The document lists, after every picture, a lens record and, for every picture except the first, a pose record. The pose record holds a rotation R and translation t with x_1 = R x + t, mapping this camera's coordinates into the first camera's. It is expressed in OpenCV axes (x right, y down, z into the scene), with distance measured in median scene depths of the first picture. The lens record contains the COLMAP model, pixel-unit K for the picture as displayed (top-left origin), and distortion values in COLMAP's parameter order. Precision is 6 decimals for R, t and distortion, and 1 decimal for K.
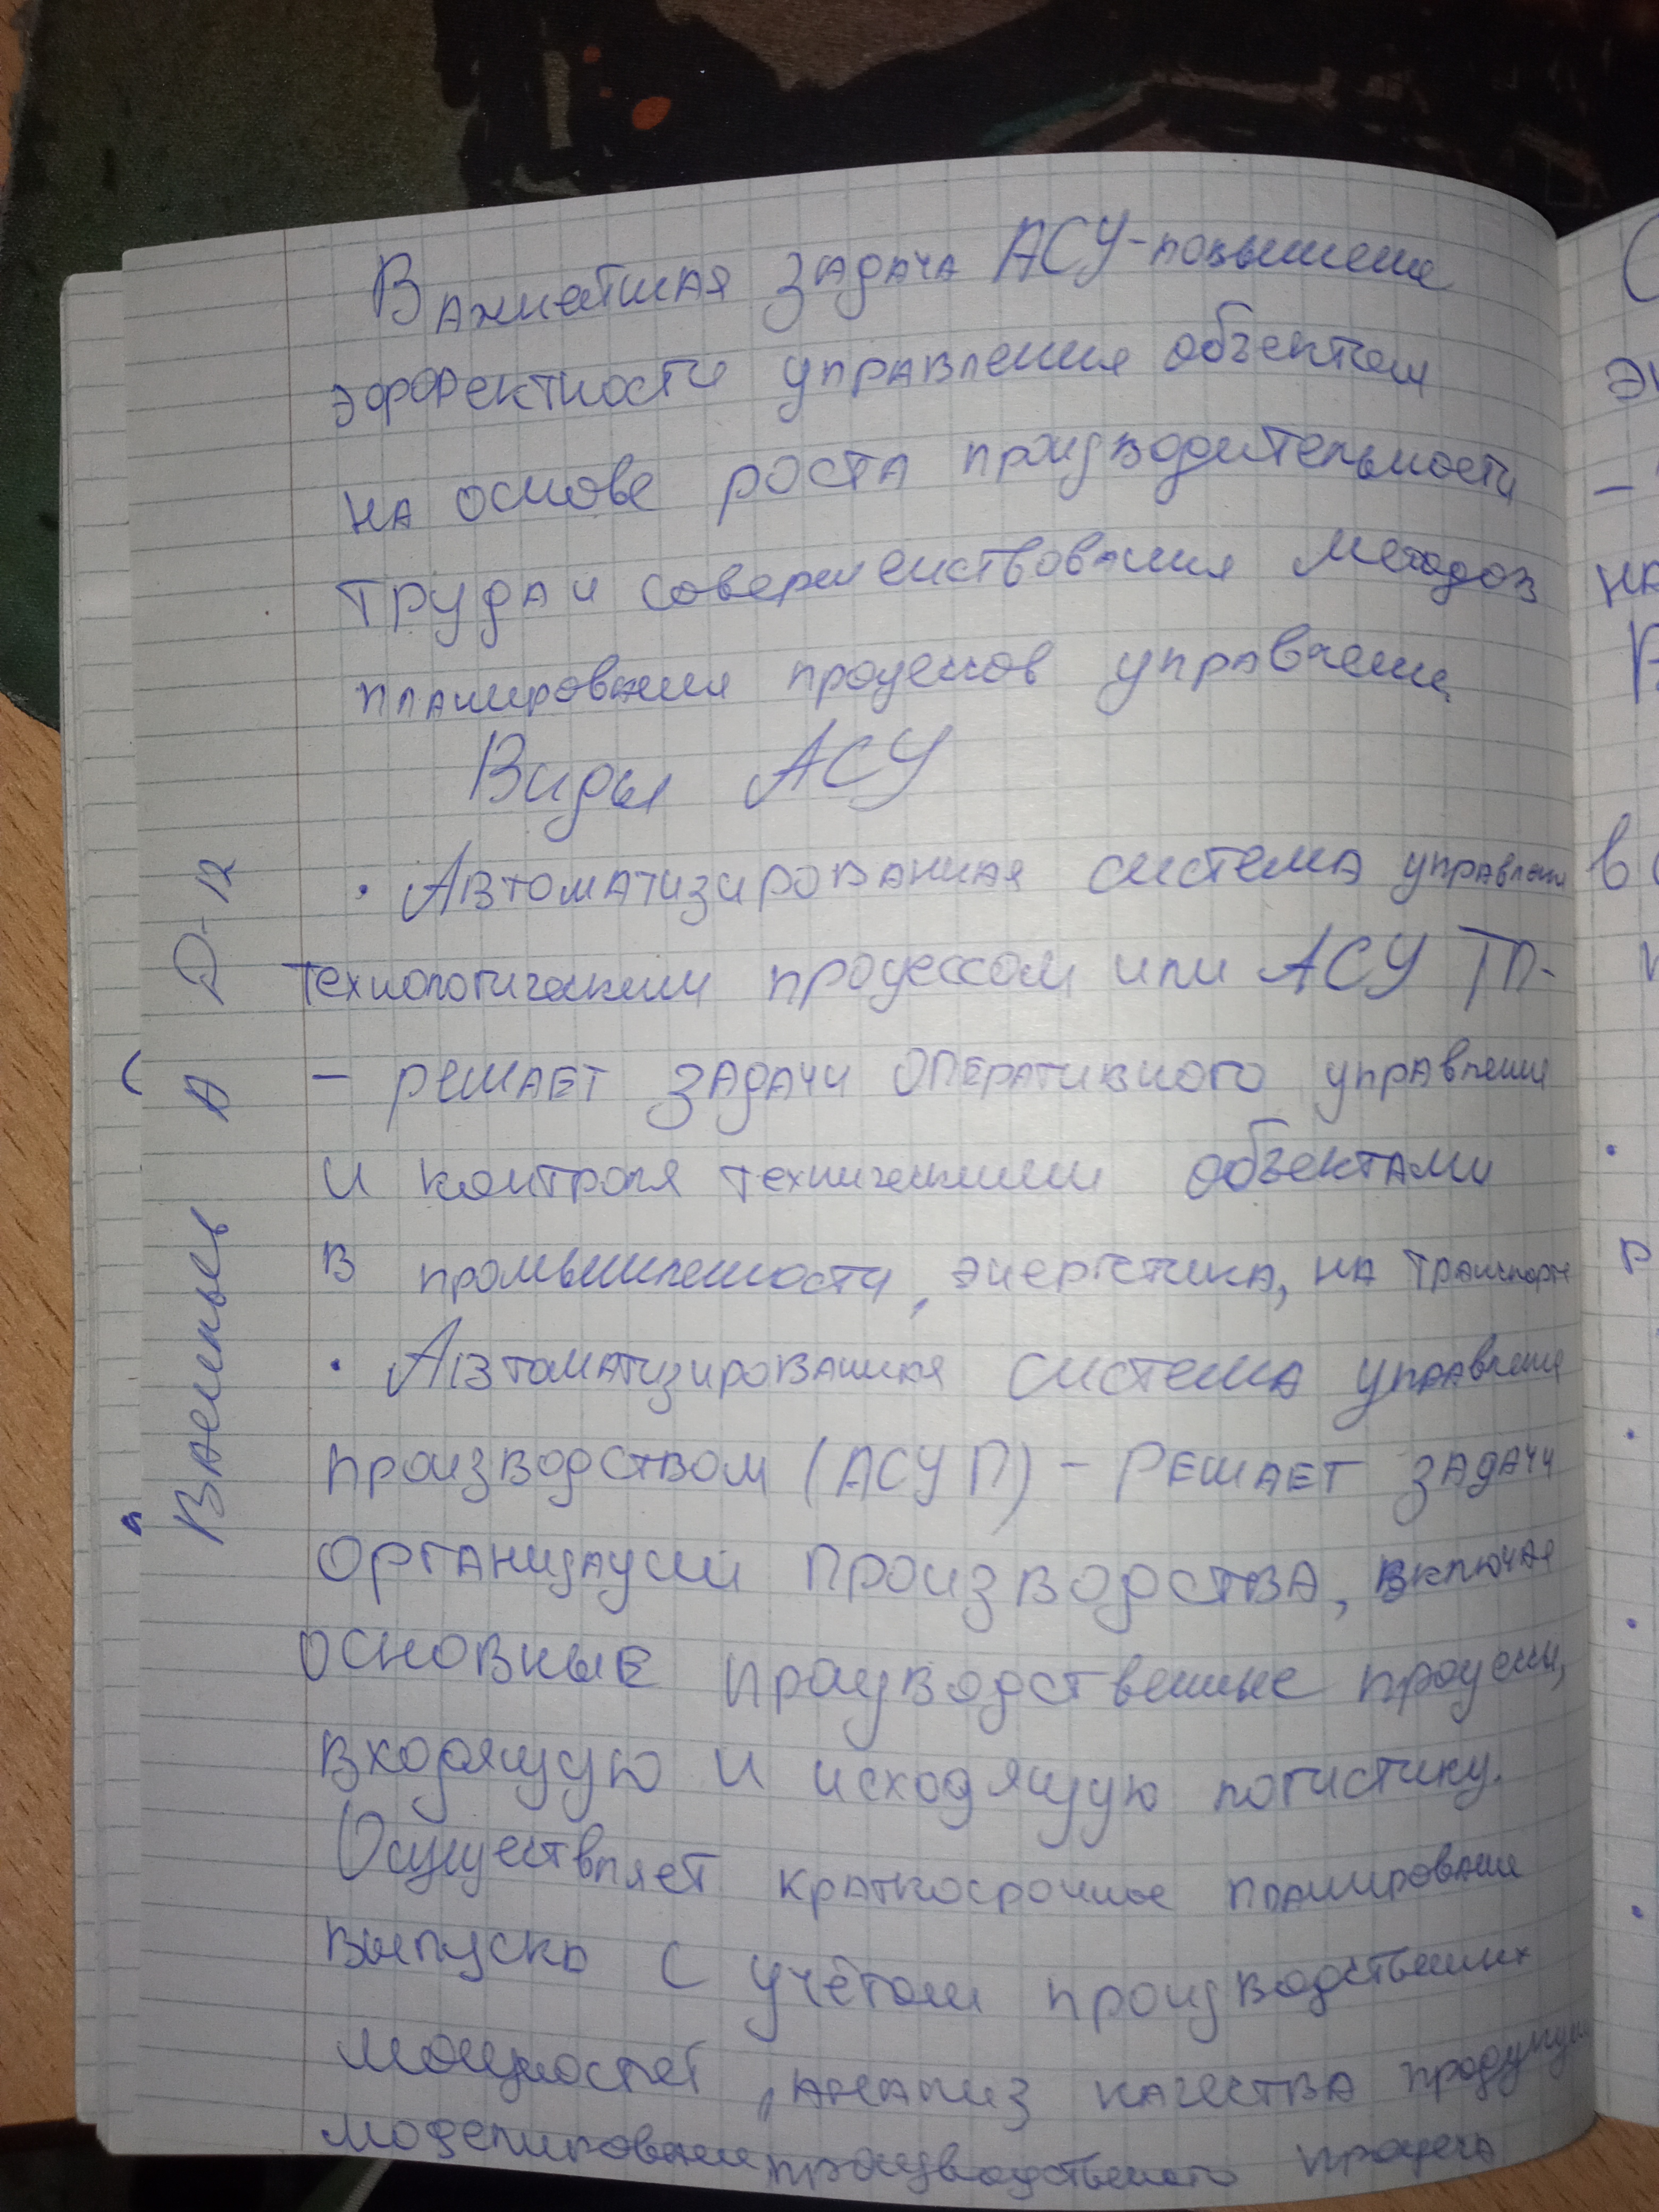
lens RADIAL K [[1713.8, 0, 831.2], [0, 1713.8, 1104.6], [0, 0, 1]] dist [-0.025971, 0.007870]
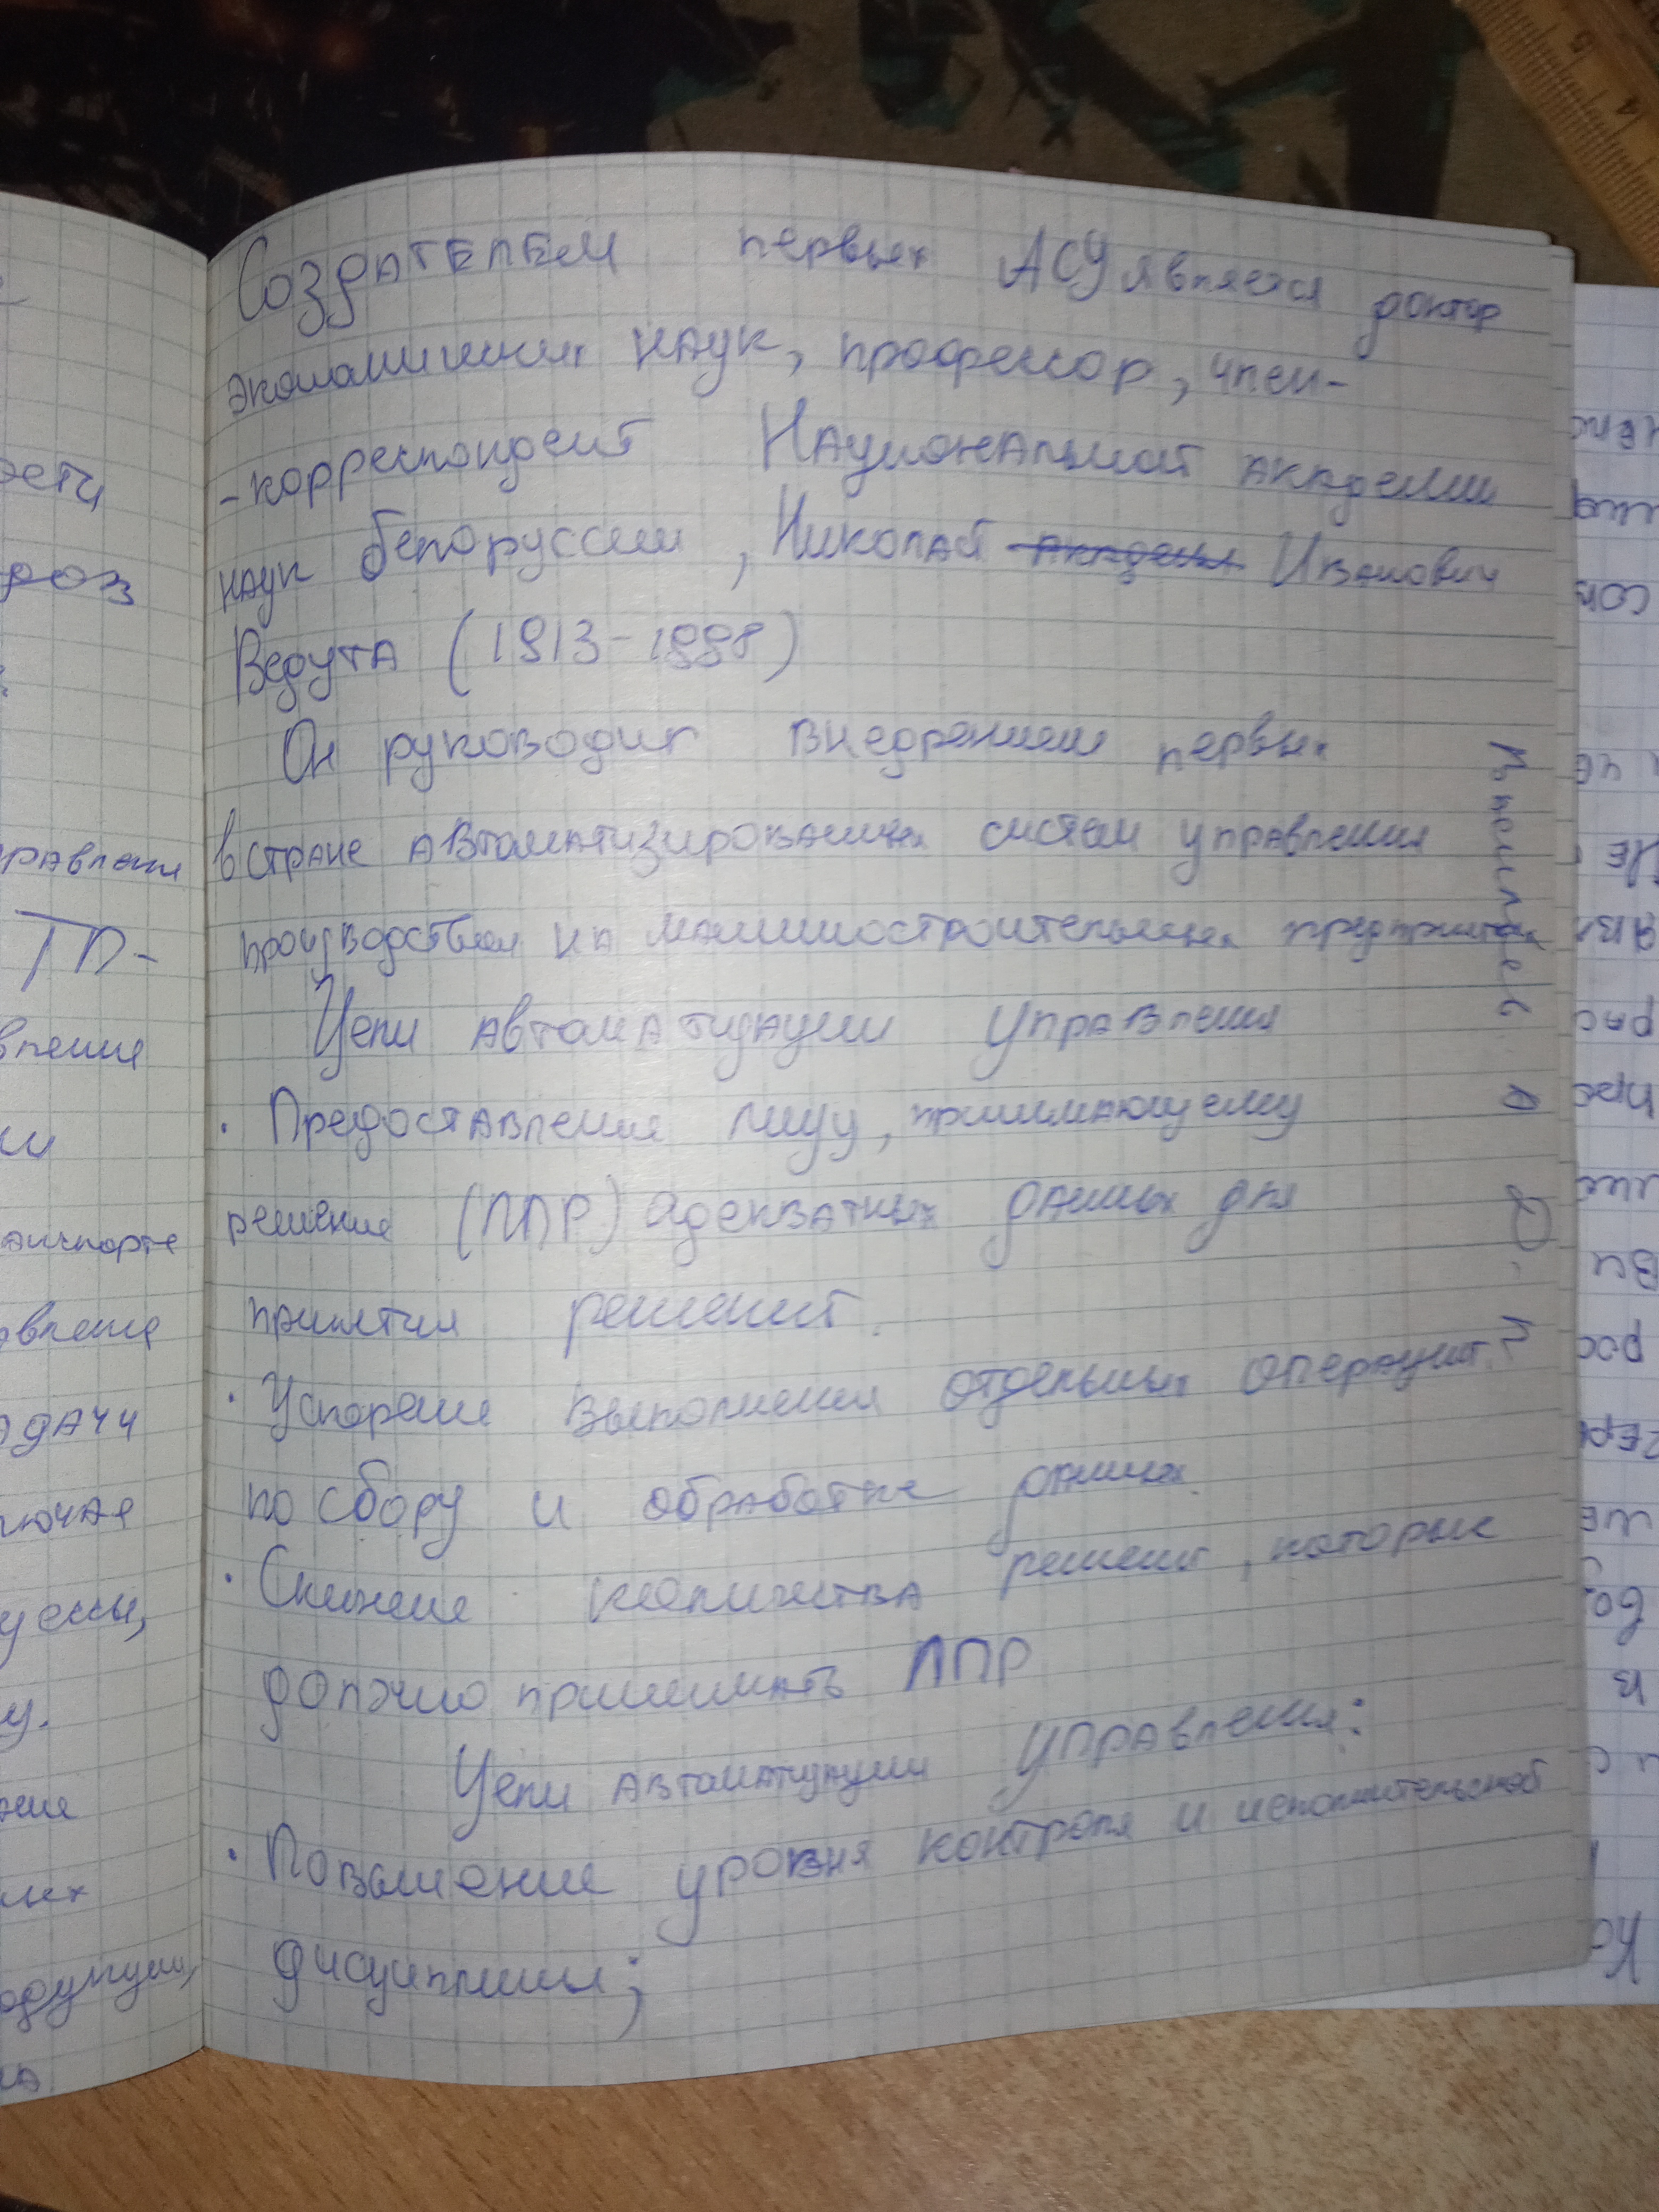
lens RADIAL K [[1713.8, 0, 843.1], [0, 1713.8, 1120.9], [0, 0, 1]] dist [-0.025971, 0.007870]
pose [[0.995258, 0.007494, 0.096978, 0.766079], [-0.007634, 0.999970, 0.001080, 0.019013], [-0.096967, -0.001815, 0.995286, -0.088068]]
